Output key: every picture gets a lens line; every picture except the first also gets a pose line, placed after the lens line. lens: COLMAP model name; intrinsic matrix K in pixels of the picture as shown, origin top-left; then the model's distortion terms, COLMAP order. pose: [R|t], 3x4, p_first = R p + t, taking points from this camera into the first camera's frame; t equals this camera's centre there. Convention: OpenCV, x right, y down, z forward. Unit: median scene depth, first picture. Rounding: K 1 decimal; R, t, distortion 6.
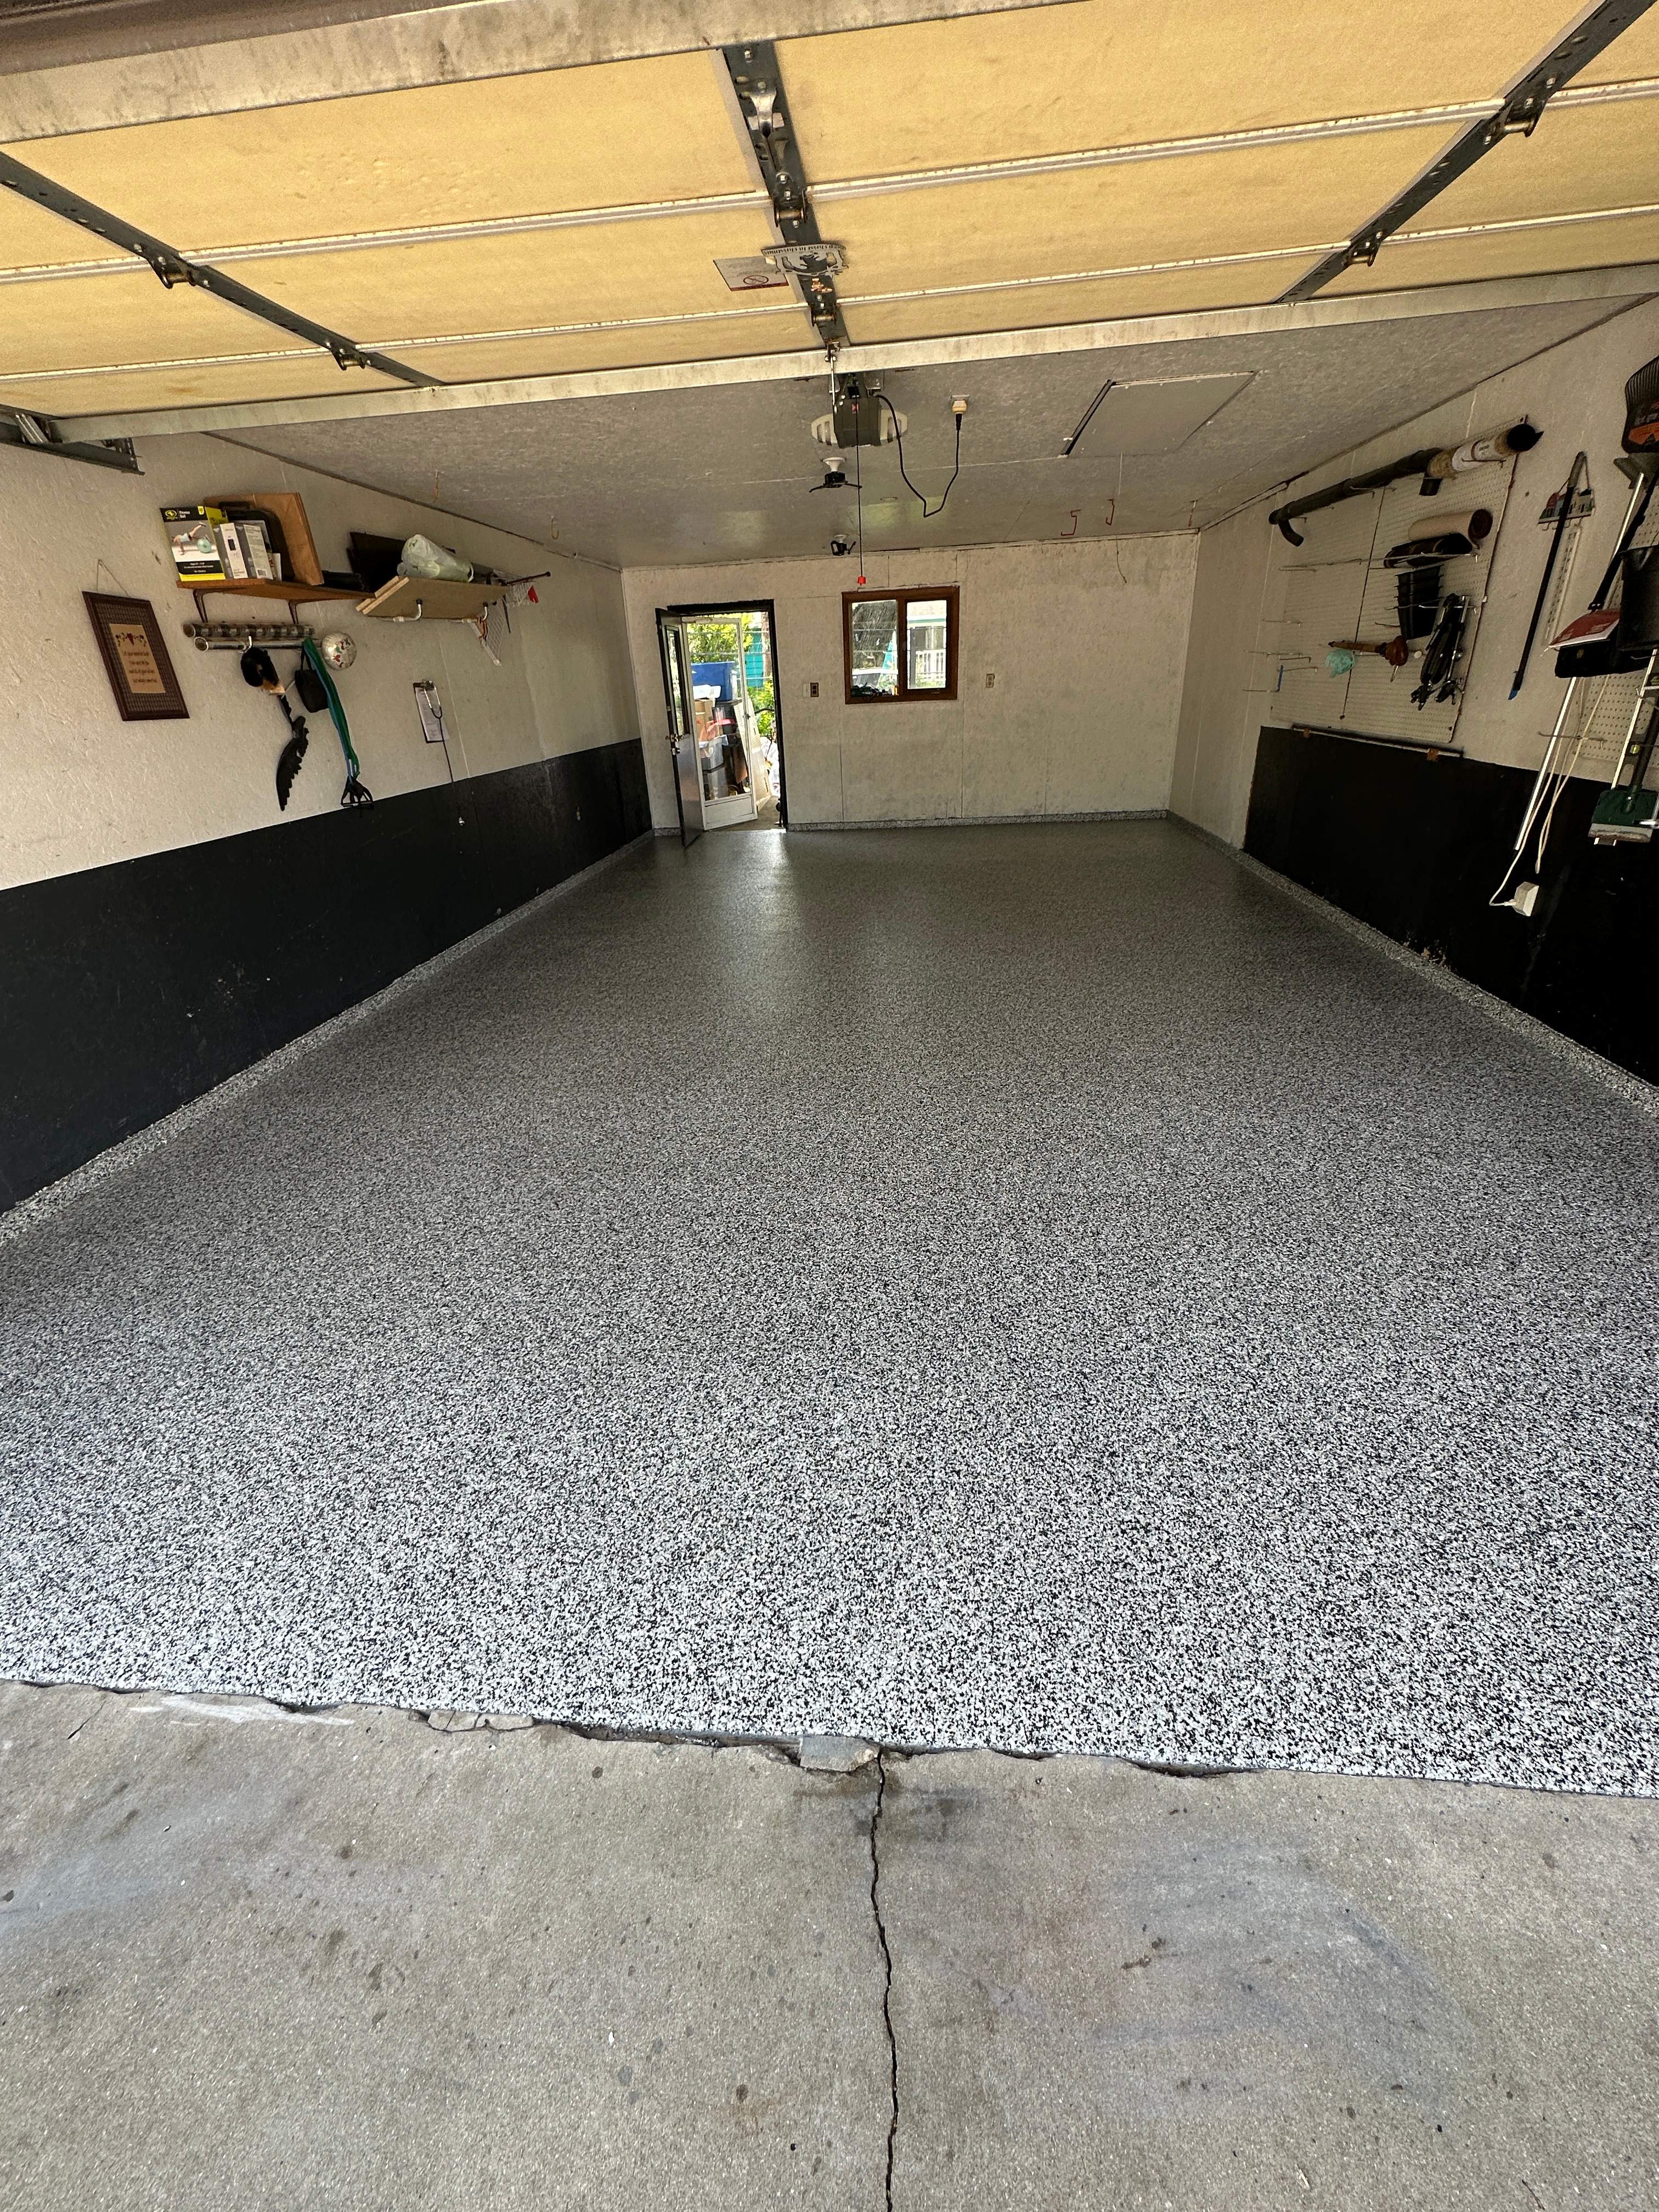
lens RADIAL K [[885.3, 0, 832.6], [0, 885.3, 1105.5], [0, 0, 1]] dist [-0.003197, 0.000387]
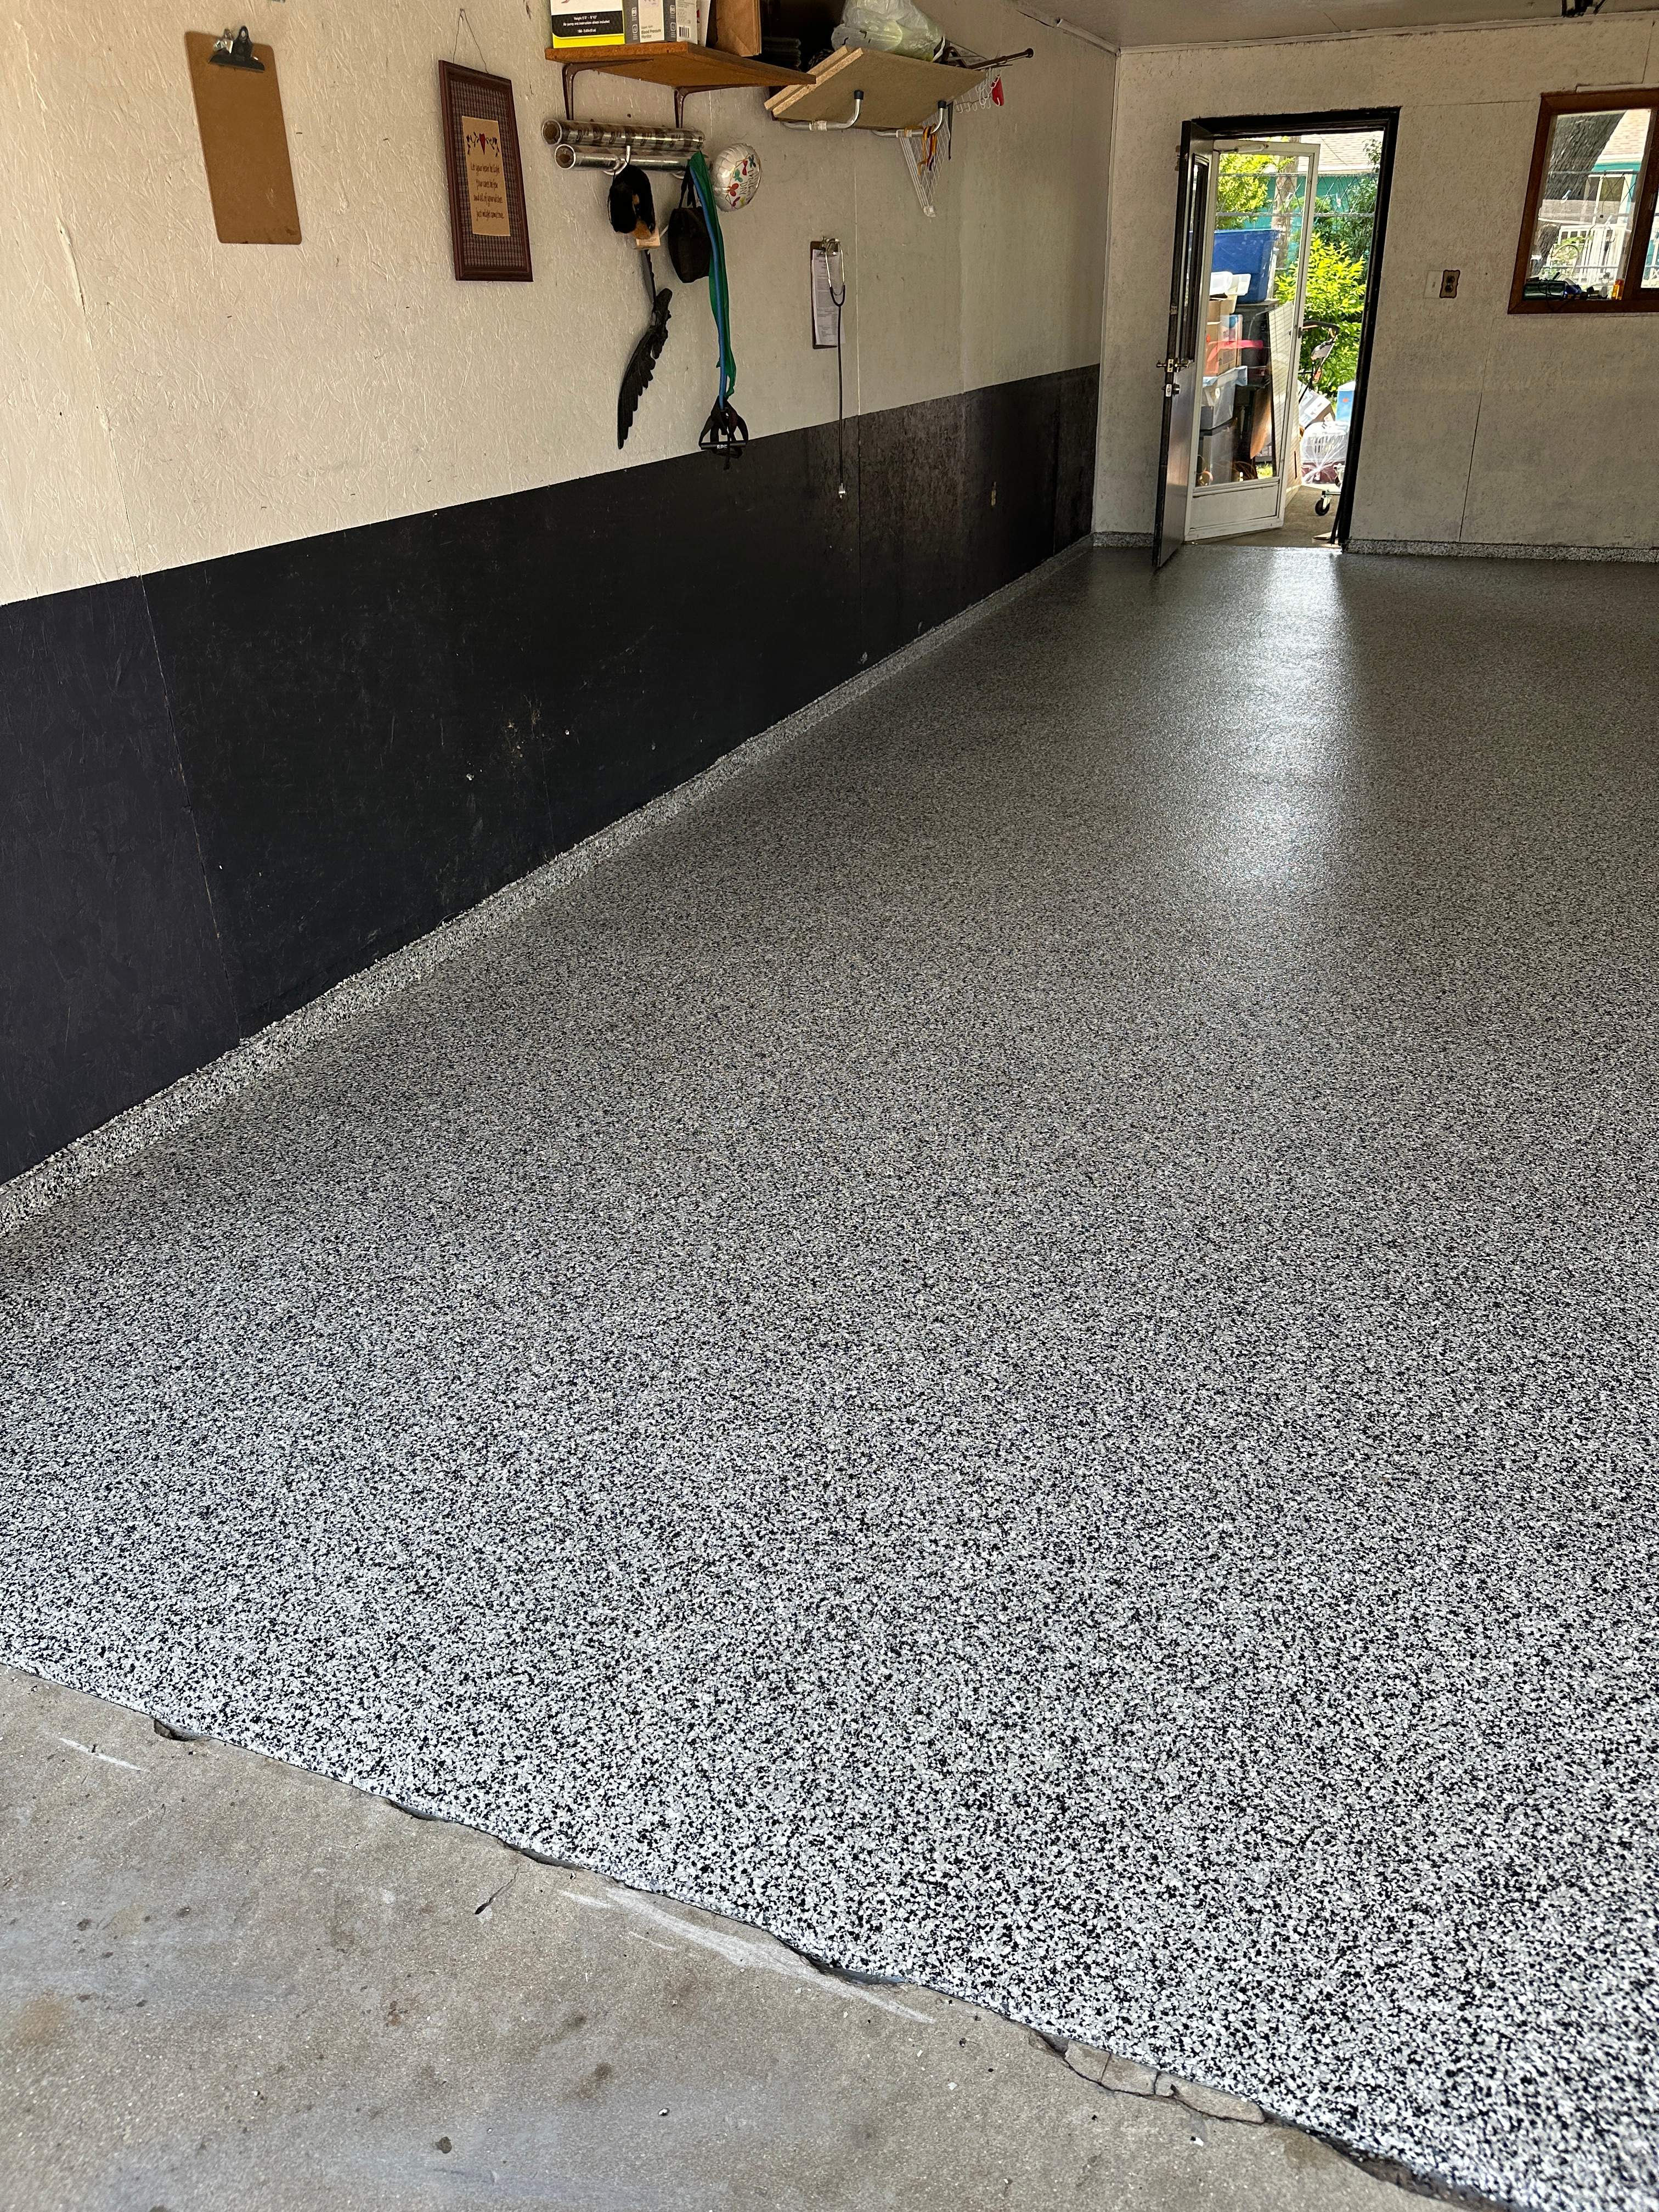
lens RADIAL K [[1573.2, 0, 832.9], [0, 1573.2, 1100.1], [0, 0, 1]] dist [0.002260, -0.007988]
pose [[0.959700, 0.149206, -0.238144, -0.208425], [-0.141016, 0.988684, 0.051162, 0.030708], [0.243083, -0.015518, 0.969881, 0.003168]]
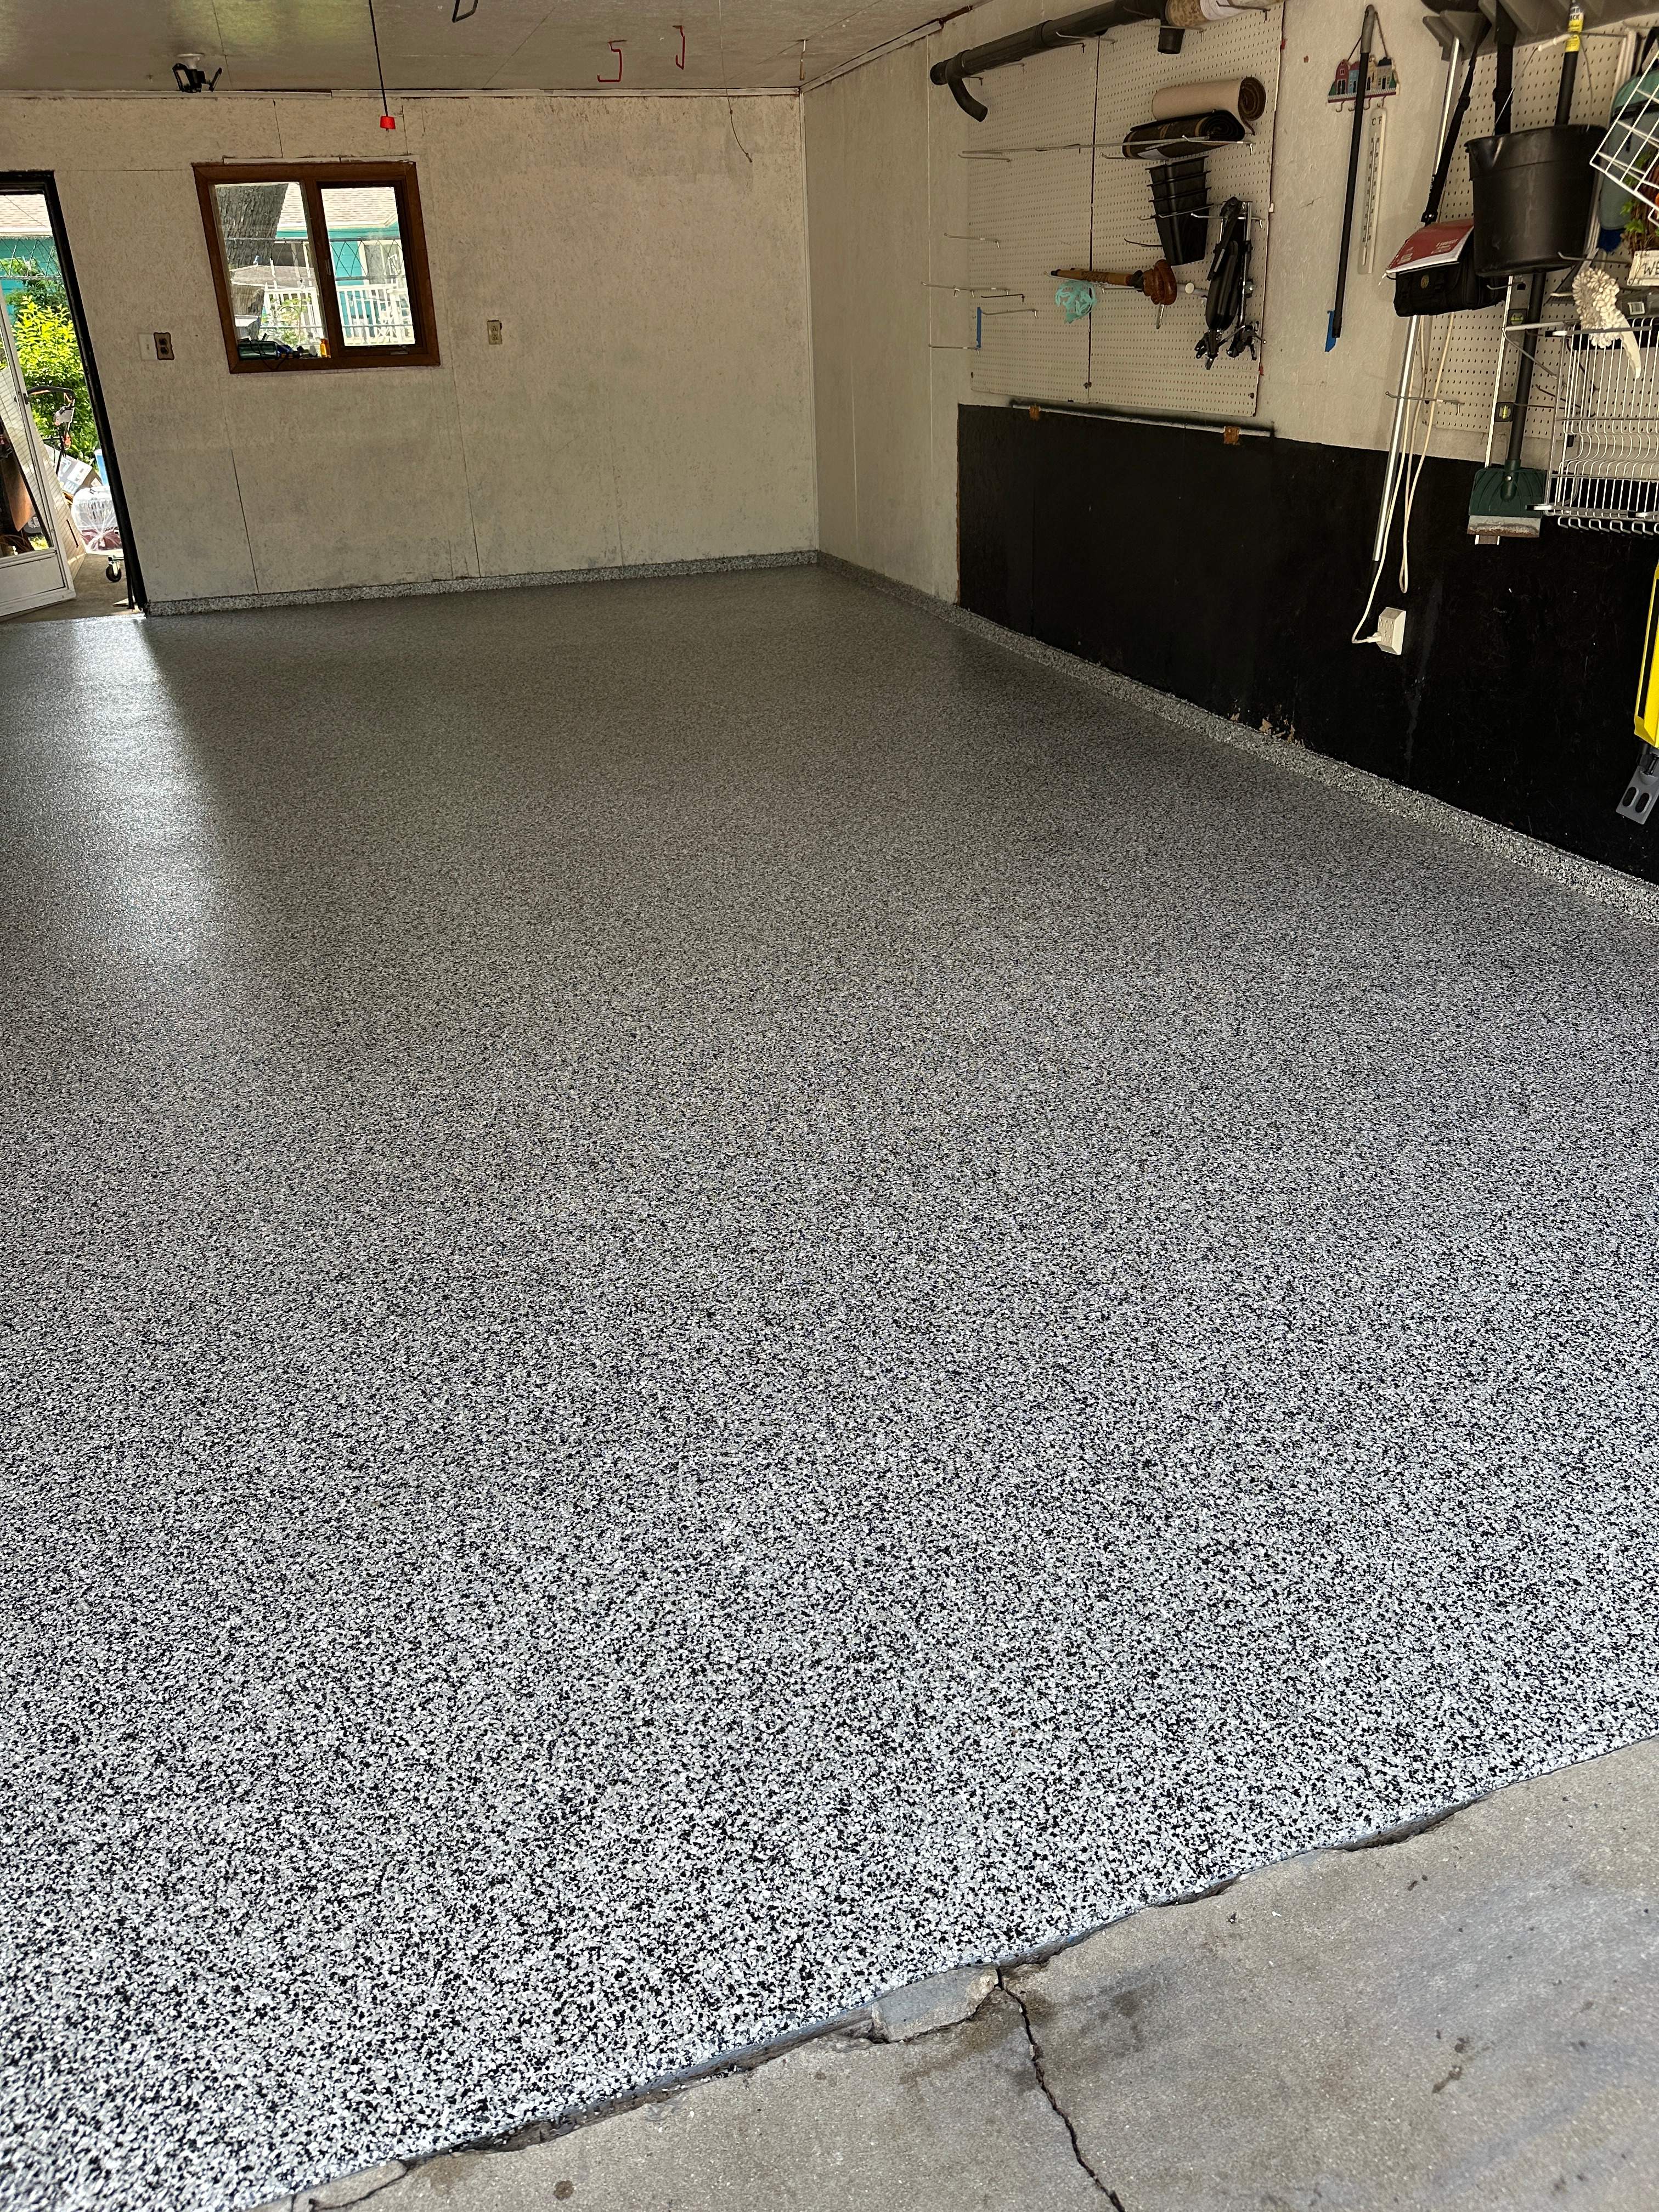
lens RADIAL K [[1565.8, 0, 843.4], [0, 1565.8, 1095.2], [0, 0, 1]] dist [0.004529, -0.011025]
pose [[0.919035, -0.162440, 0.359149, -0.150499], [0.163624, 0.986144, 0.027324, 0.031276], [-0.358611, 0.033654, 0.932880, -0.005653]]
